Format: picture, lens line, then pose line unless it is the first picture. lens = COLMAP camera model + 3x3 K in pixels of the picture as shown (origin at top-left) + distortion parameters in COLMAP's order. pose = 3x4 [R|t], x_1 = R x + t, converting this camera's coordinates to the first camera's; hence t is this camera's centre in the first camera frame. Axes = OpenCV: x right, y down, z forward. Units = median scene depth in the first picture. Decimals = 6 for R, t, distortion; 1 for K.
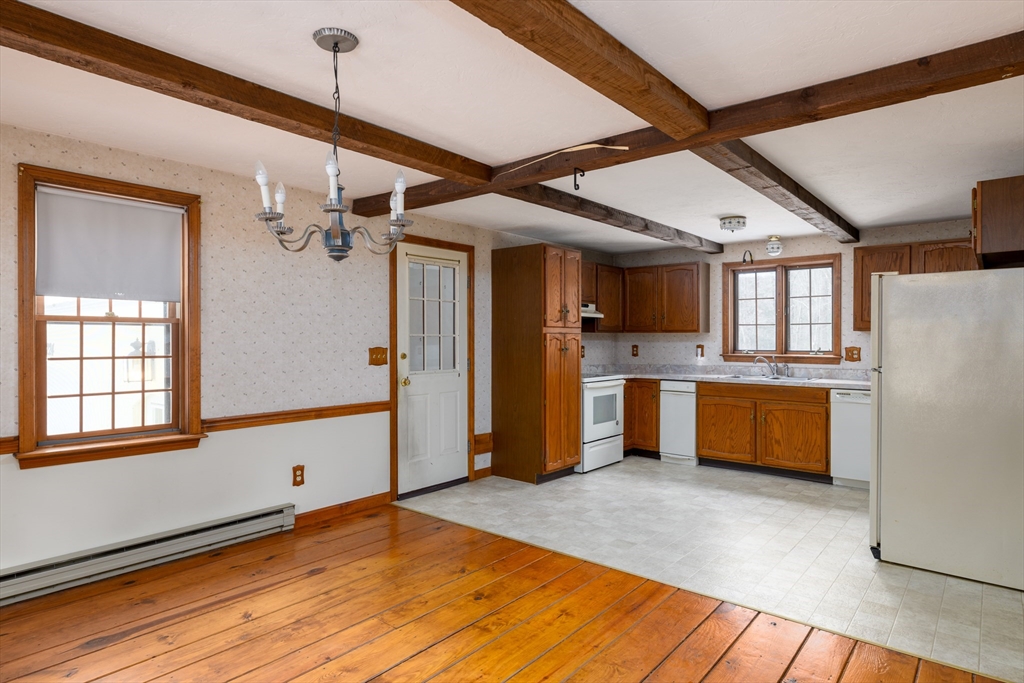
lens RADIAL K [[580.2, 0, 510.9], [0, 580.2, 343.0], [0, 0, 1]] dist [0.000030, 0.000426]
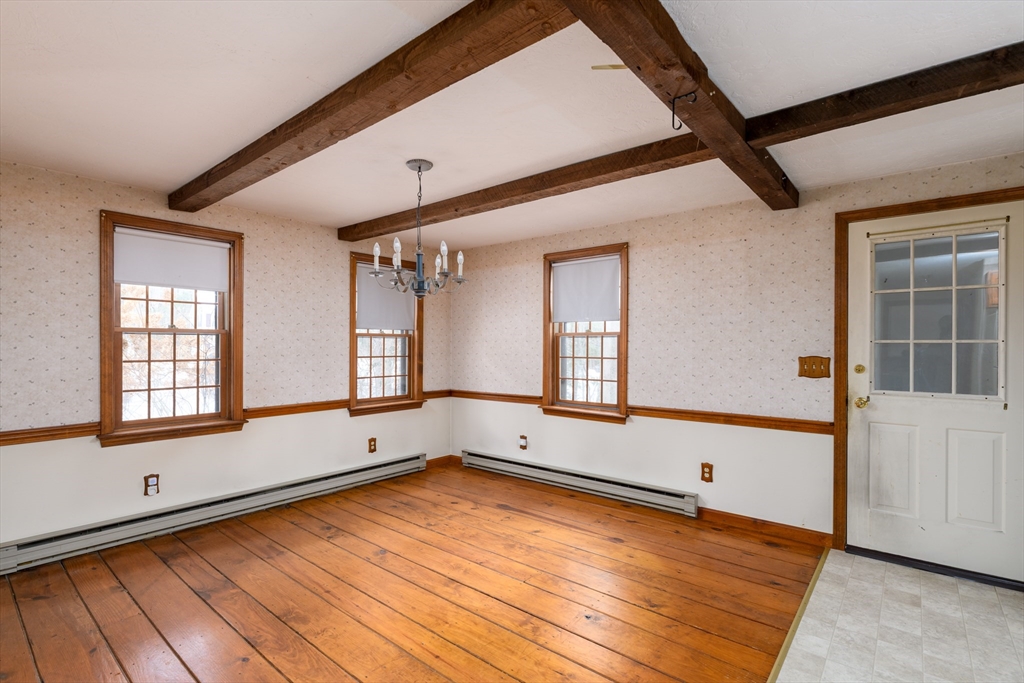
lens RADIAL K [[486.3, 0, 510.6], [0, 486.3, 345.9], [0, 0, 1]] dist [-0.000353, -0.000182]
pose [[0.000849, -0.001577, -0.999998, 0.403024], [-0.008990, 0.999958, -0.001585, -0.002272], [0.999959, 0.008991, 0.000835, 0.469132]]
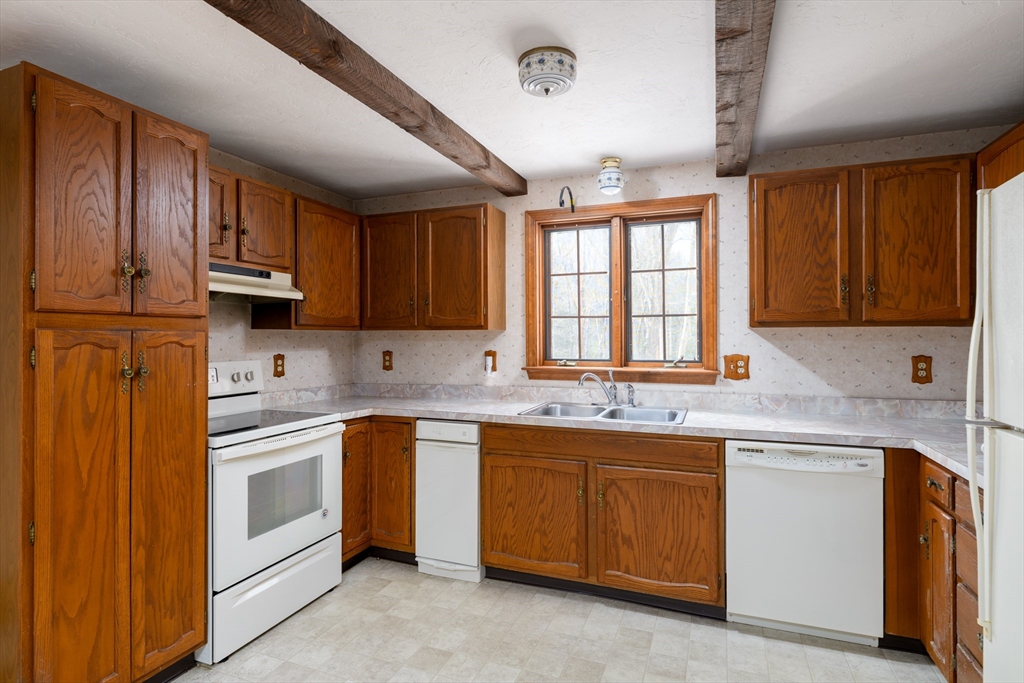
lens RADIAL K [[530.0, 0, 511.6], [0, 530.0, 334.2], [0, 0, 1]] dist [-0.001413, -0.000516]
pose [[0.949248, -0.000076, 0.314529, 0.218395], [0.004112, 0.999917, -0.012169, -0.008573], [-0.314502, 0.012845, 0.949170, 0.594977]]
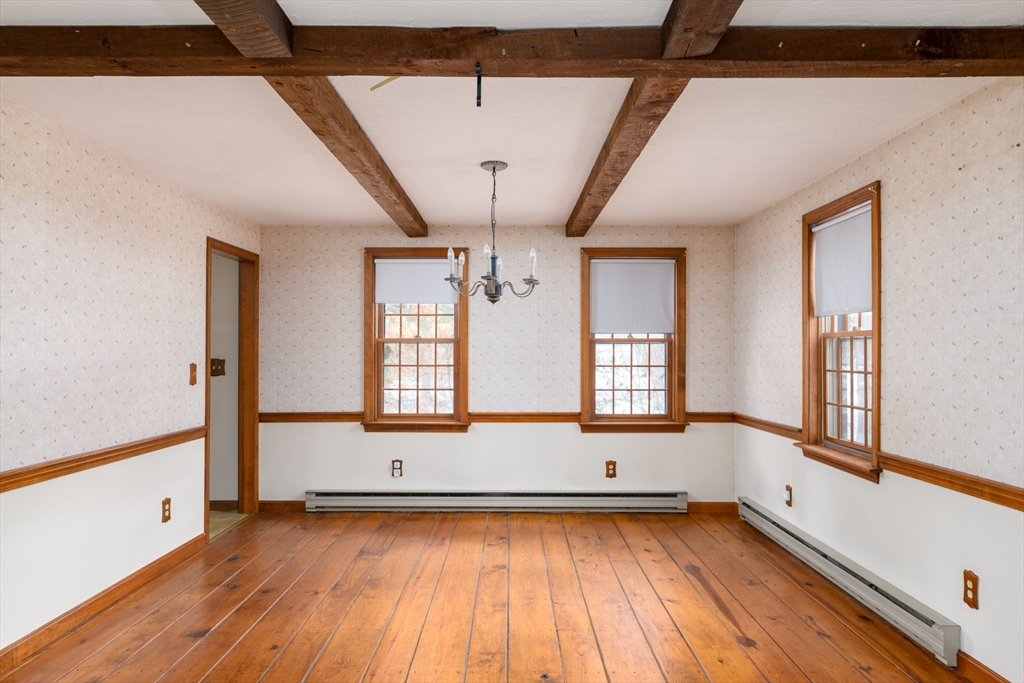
lens RADIAL K [[669.9, 0, 508.6], [0, 669.9, 342.0], [0, 0, 1]] dist [0.002305, -0.001801]
pose [[-0.770766, -0.013620, -0.636973, 0.311672], [-0.007653, 0.999897, -0.012119, -0.004901], [0.637072, -0.004466, -0.770791, 0.909635]]
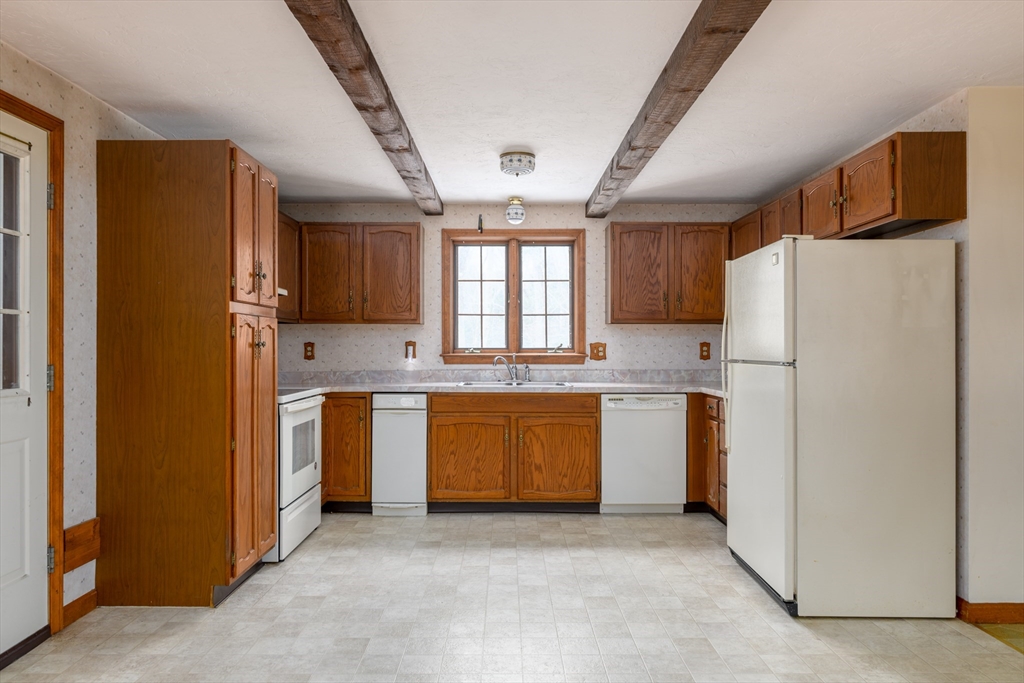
lens RADIAL K [[669.9, 0, 508.6], [0, 669.9, 342.0], [0, 0, 1]] dist [0.002305, -0.001801]
pose [[0.767225, 0.003529, 0.641369, -0.132493], [0.004586, 0.999929, -0.010987, 0.016565], [-0.641362, 0.011370, 0.767154, 0.362208]]
